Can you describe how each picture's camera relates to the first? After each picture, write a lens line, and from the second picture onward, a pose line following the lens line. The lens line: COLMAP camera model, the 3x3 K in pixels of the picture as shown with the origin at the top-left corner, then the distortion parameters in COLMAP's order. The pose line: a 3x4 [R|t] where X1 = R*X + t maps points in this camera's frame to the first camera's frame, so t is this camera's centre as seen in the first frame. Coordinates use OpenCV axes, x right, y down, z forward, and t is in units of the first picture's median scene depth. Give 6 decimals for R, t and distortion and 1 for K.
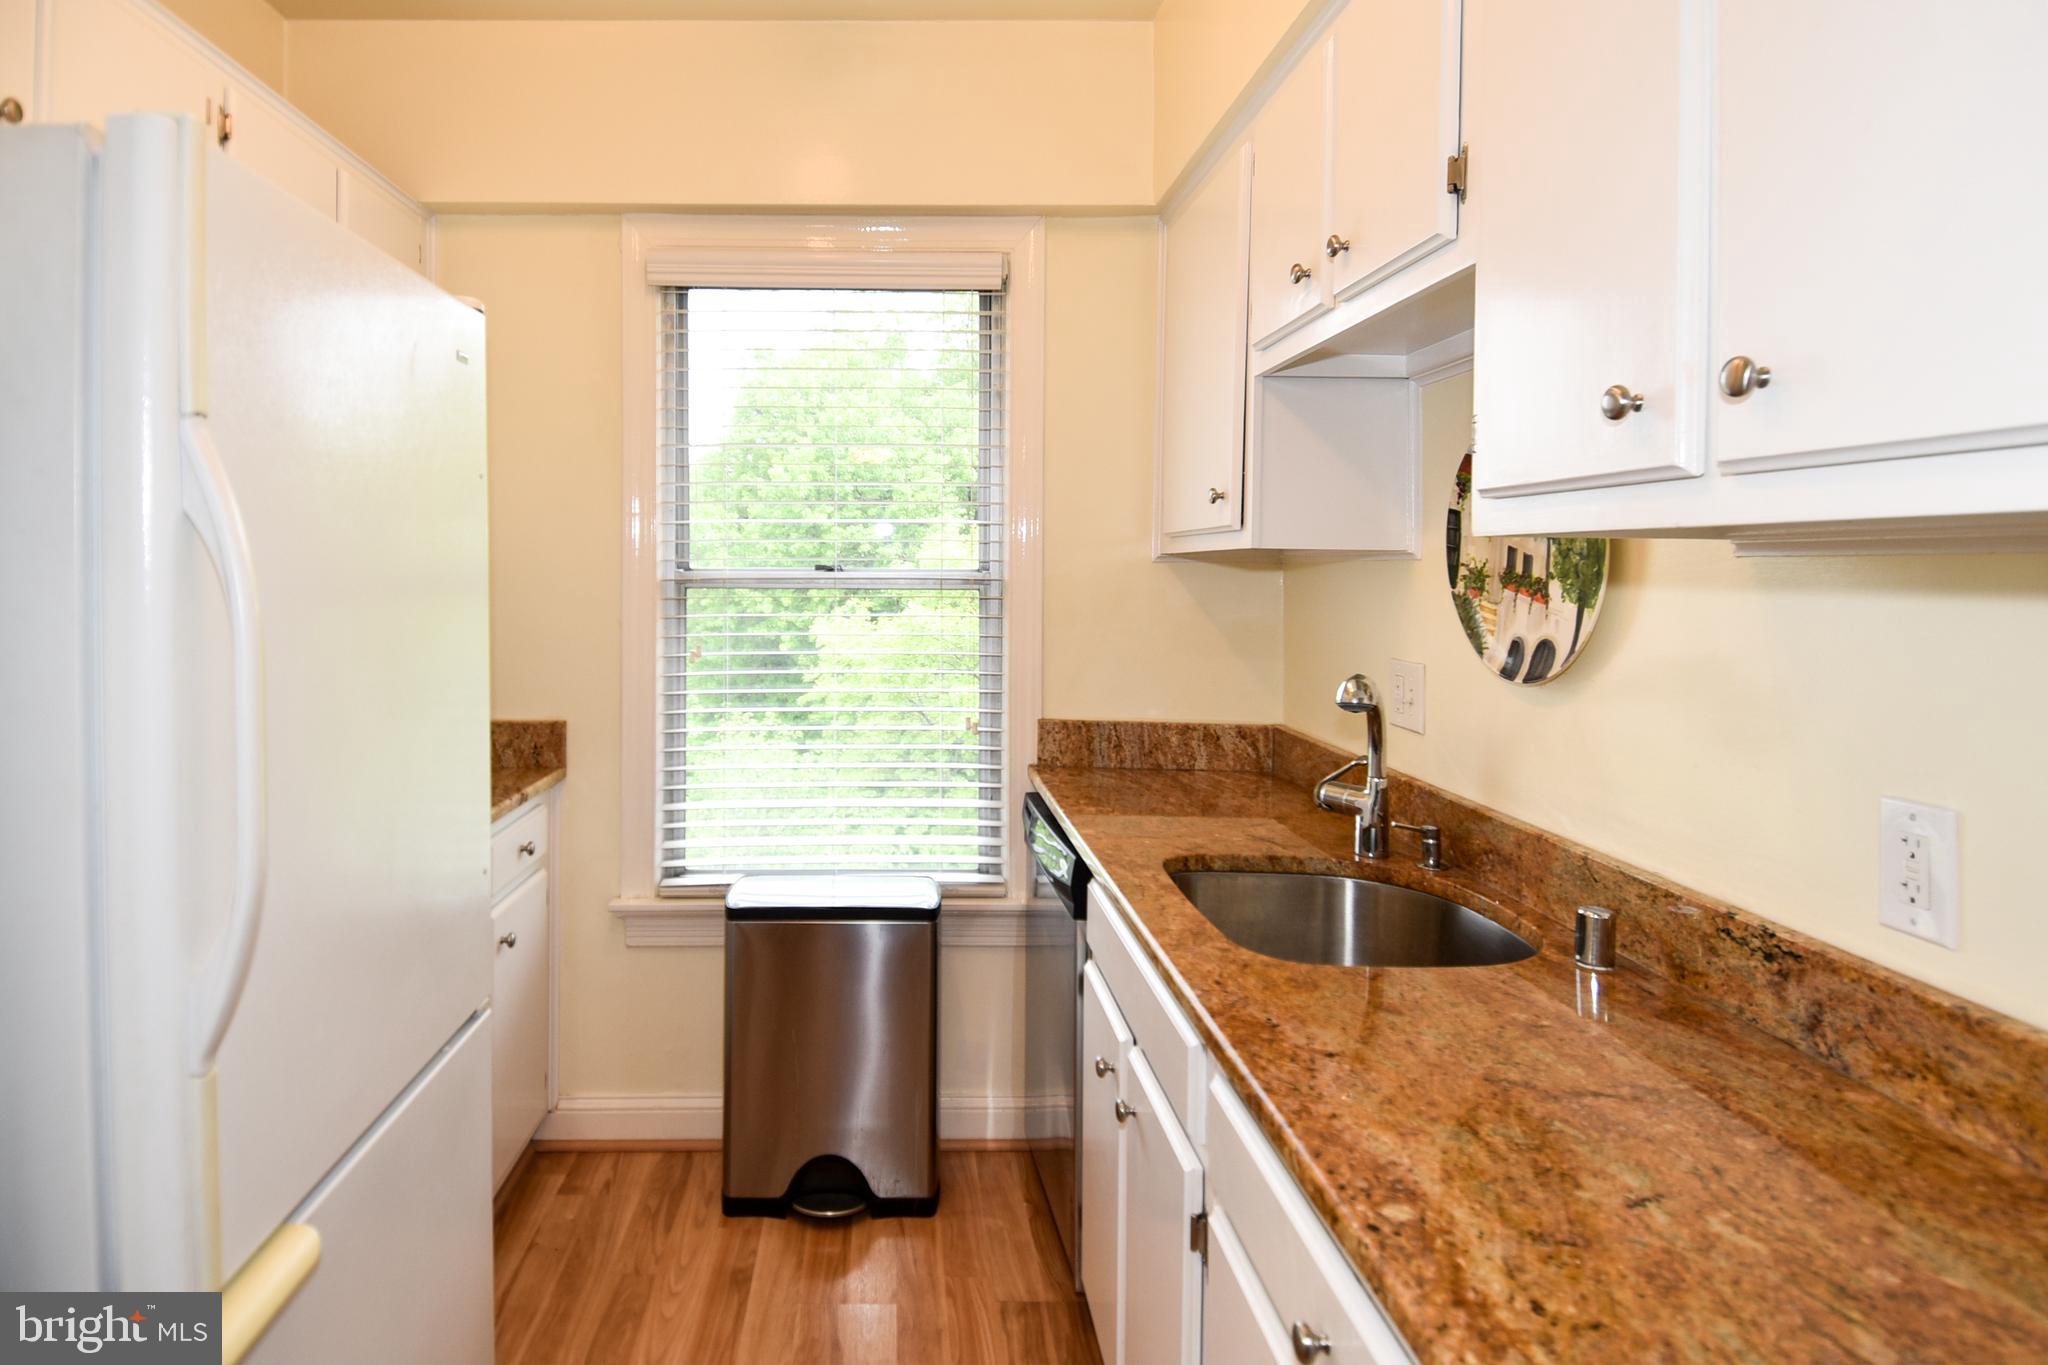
lens RADIAL K [[1088.0, 0, 970.6], [0, 1088.0, 582.3], [0, 0, 1]] dist [0.031108, -0.031851]
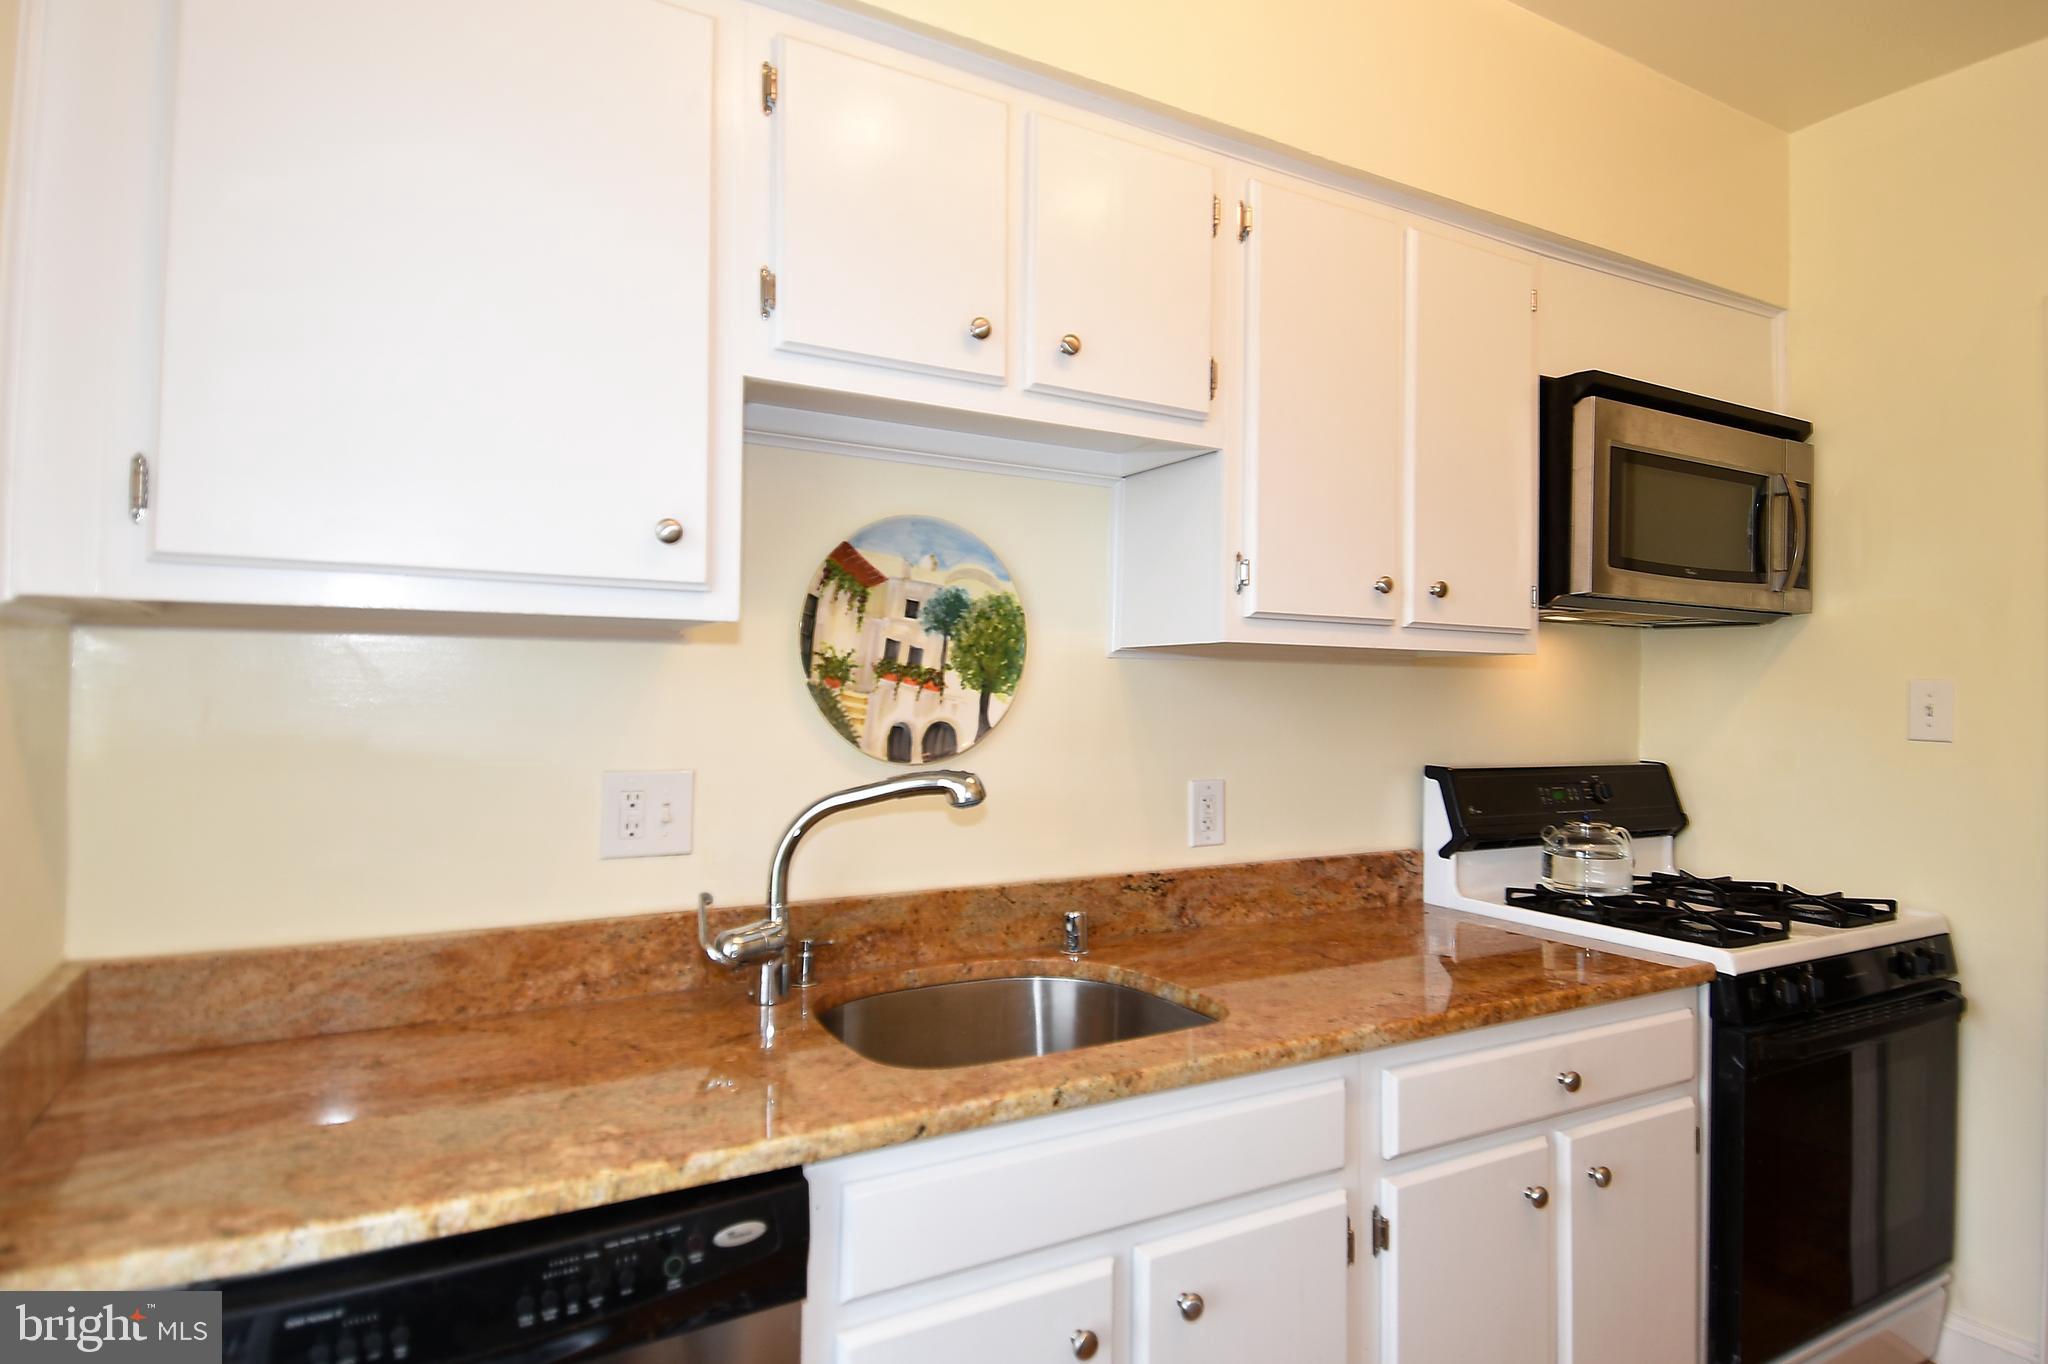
lens RADIAL K [[1088.0, 0, 1119.4], [0, 1088.0, 666.6], [0, 0, 1]] dist [0.031108, -0.031851]
pose [[-0.436584, 0.016635, 0.899509, -0.543712], [0.001553, 0.999841, -0.017736, 0.013375], [-0.899662, -0.006346, -0.436541, 1.214872]]
